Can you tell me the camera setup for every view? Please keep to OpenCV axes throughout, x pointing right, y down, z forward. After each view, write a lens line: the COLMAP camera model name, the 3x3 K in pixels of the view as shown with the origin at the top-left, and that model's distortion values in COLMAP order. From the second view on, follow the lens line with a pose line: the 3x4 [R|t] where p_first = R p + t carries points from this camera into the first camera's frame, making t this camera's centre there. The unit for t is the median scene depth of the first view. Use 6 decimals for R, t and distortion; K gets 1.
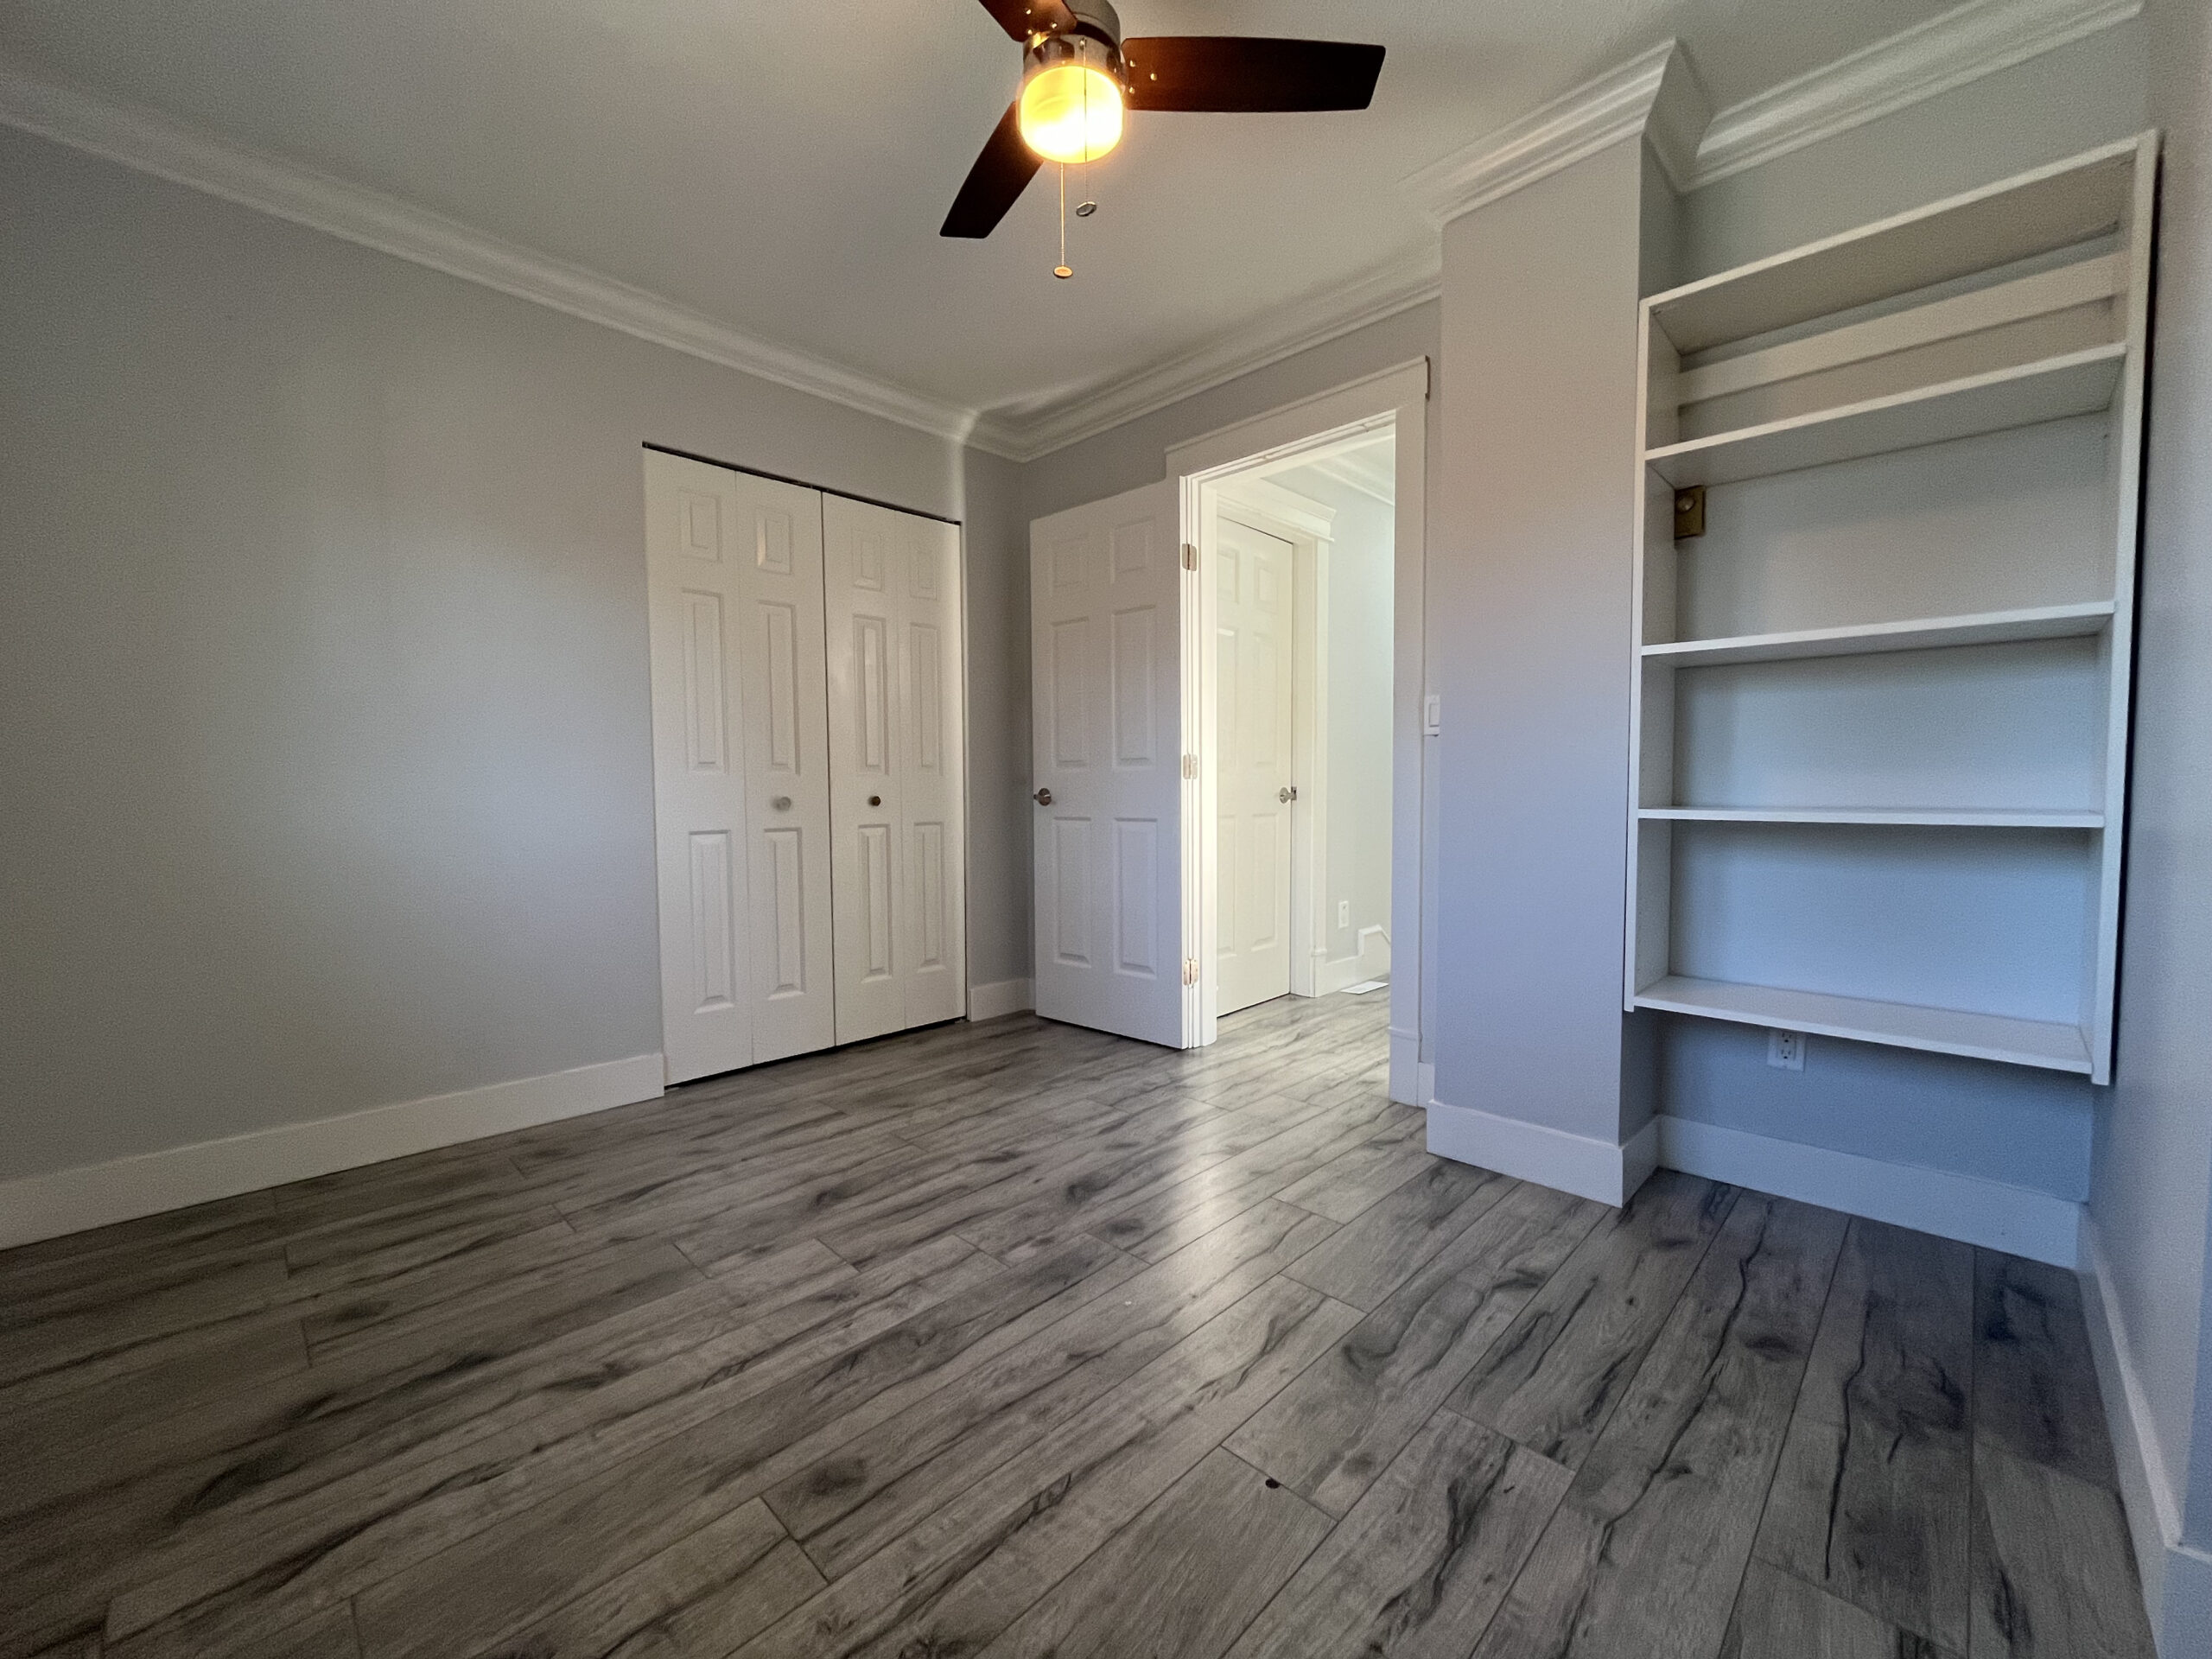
lens RADIAL K [[886.4, 0, 1111.8], [0, 886.4, 839.2], [0, 0, 1]] dist [0.003305, 0.000008]
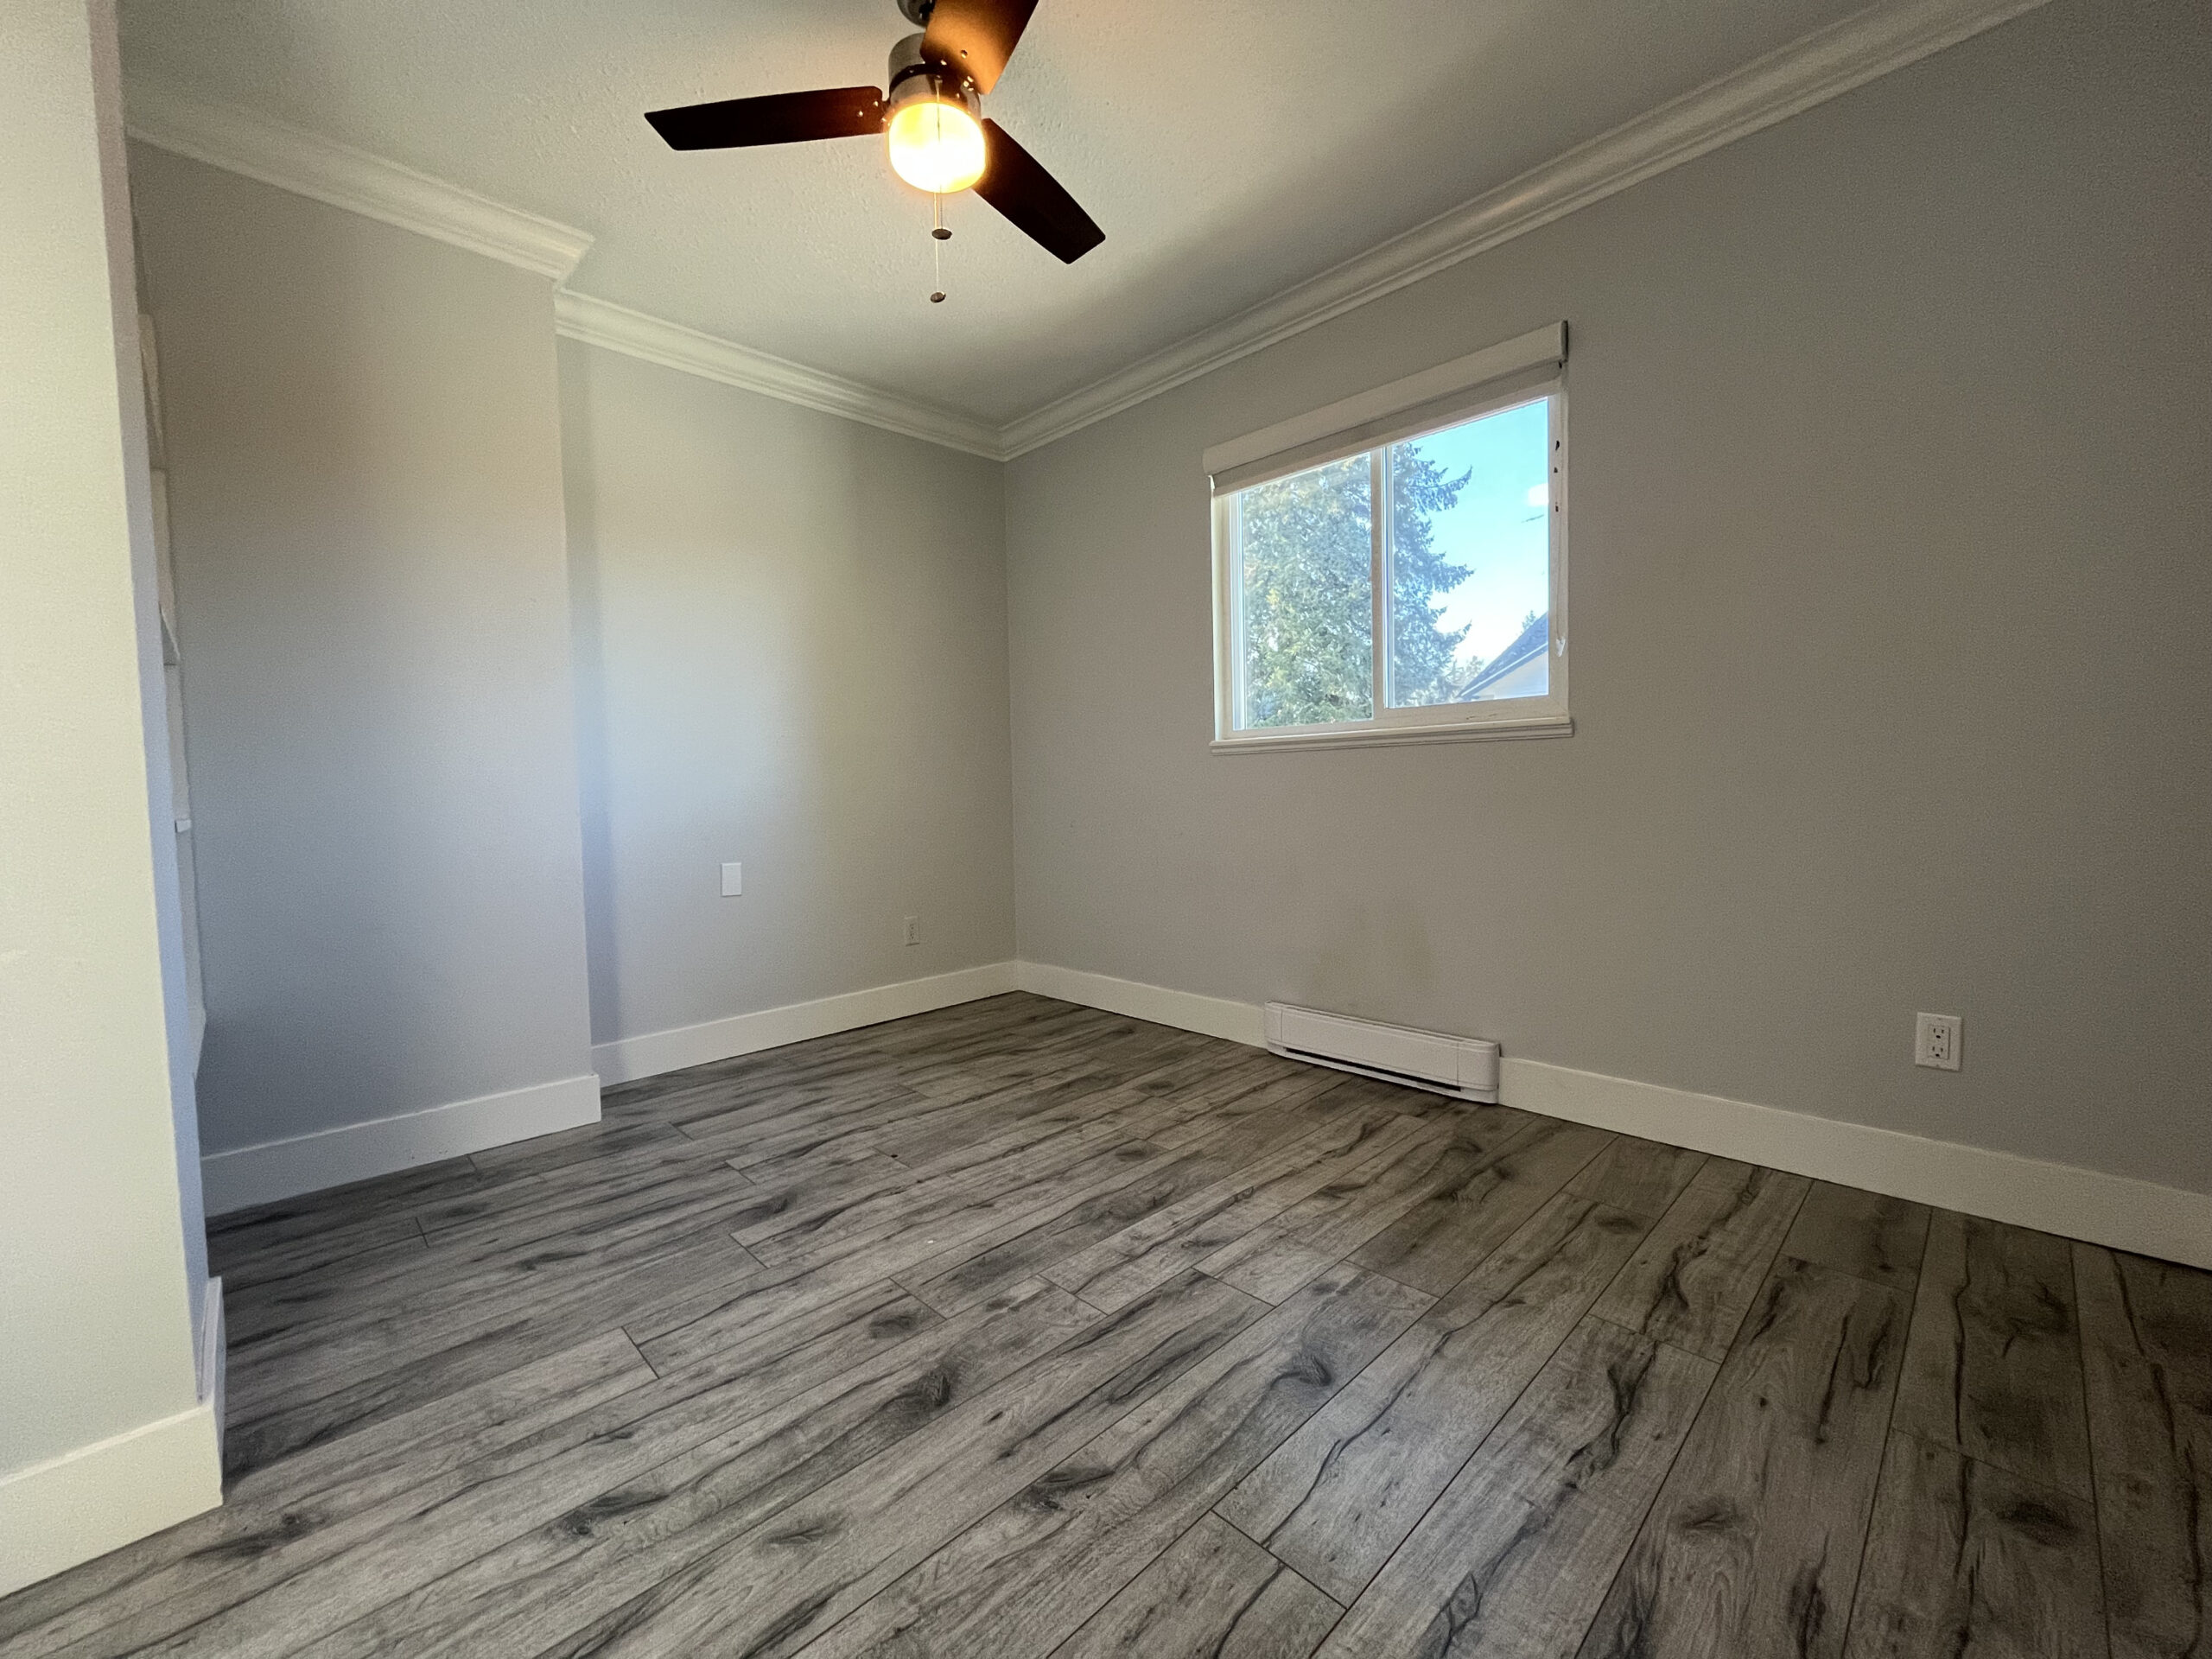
lens RADIAL K [[886.4, 0, 1112.6], [0, 886.4, 821.5], [0, 0, 1]] dist [0.003305, 0.000008]
pose [[-0.999315, 0.030472, 0.021015, -0.241365], [0.032406, 0.994575, 0.098845, -0.096096], [-0.017889, 0.099458, -0.994881, 2.000794]]
